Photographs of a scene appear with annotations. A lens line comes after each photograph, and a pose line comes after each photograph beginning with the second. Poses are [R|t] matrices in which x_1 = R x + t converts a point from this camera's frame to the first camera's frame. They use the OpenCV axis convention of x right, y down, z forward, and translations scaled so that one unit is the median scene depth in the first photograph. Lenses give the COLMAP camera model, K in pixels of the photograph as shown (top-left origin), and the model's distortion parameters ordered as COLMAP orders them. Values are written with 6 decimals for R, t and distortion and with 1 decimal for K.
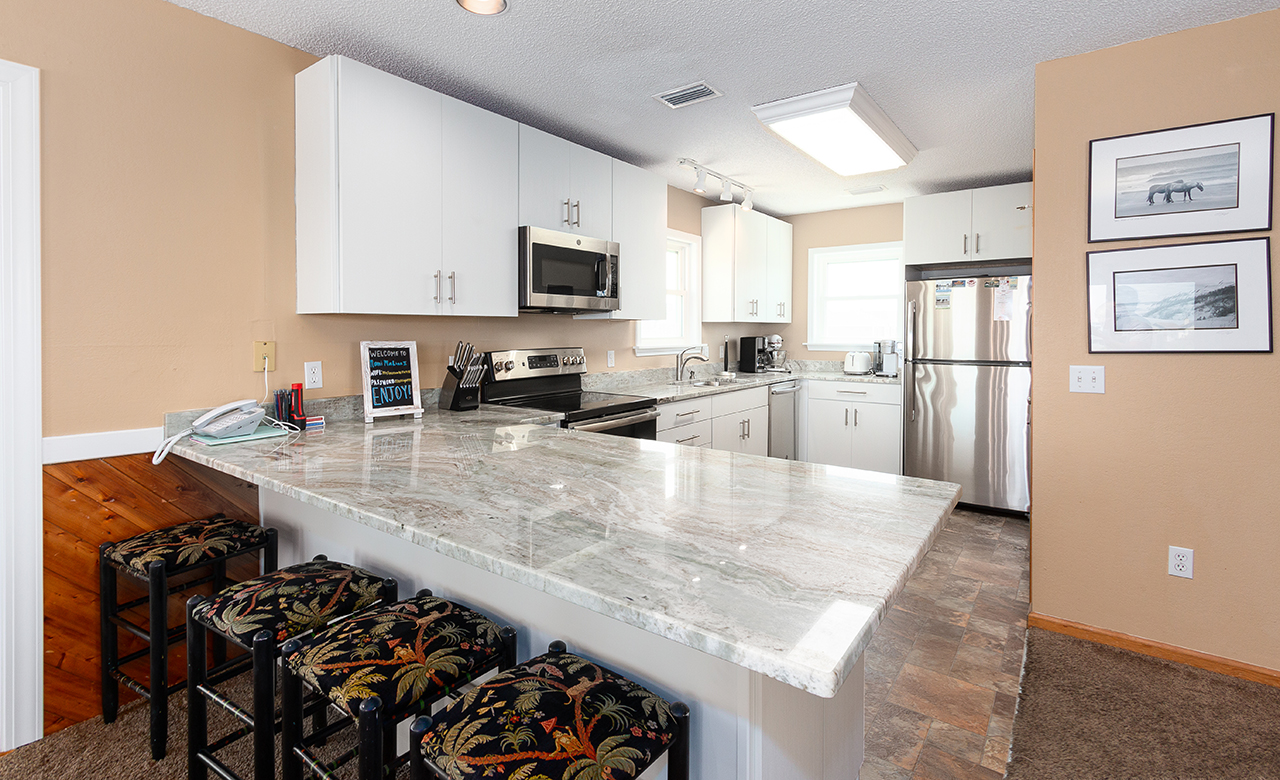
lens RADIAL K [[581.2, 0, 630.0], [0, 581.2, 338.8], [0, 0, 1]] dist [0.000245, 0.000045]
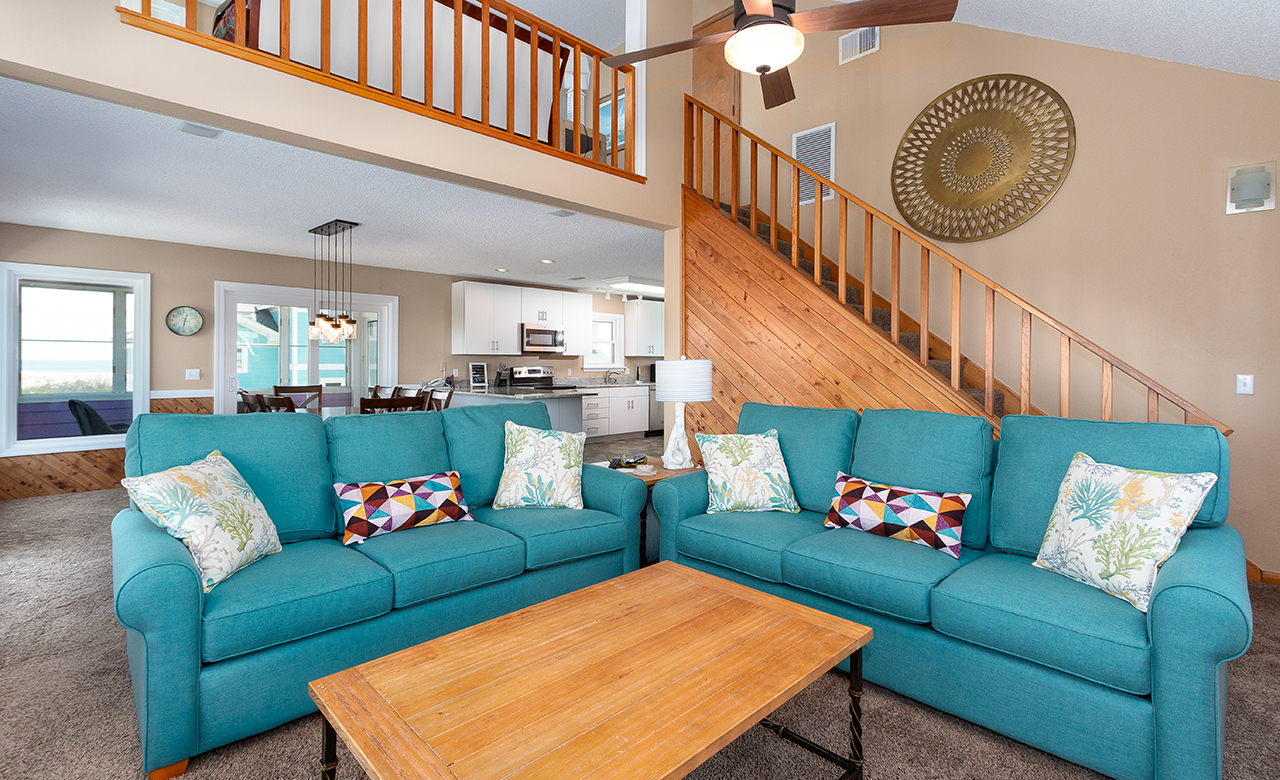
lens RADIAL K [[581.2, 0, 621.6], [0, 581.2, 362.5], [0, 0, 1]] dist [0.000245, 0.000045]
pose [[0.988438, 0.000945, -0.151623, 0.734302], [-0.003075, 0.999900, -0.013816, 0.038727], [0.151594, 0.014122, 0.988342, -1.758916]]
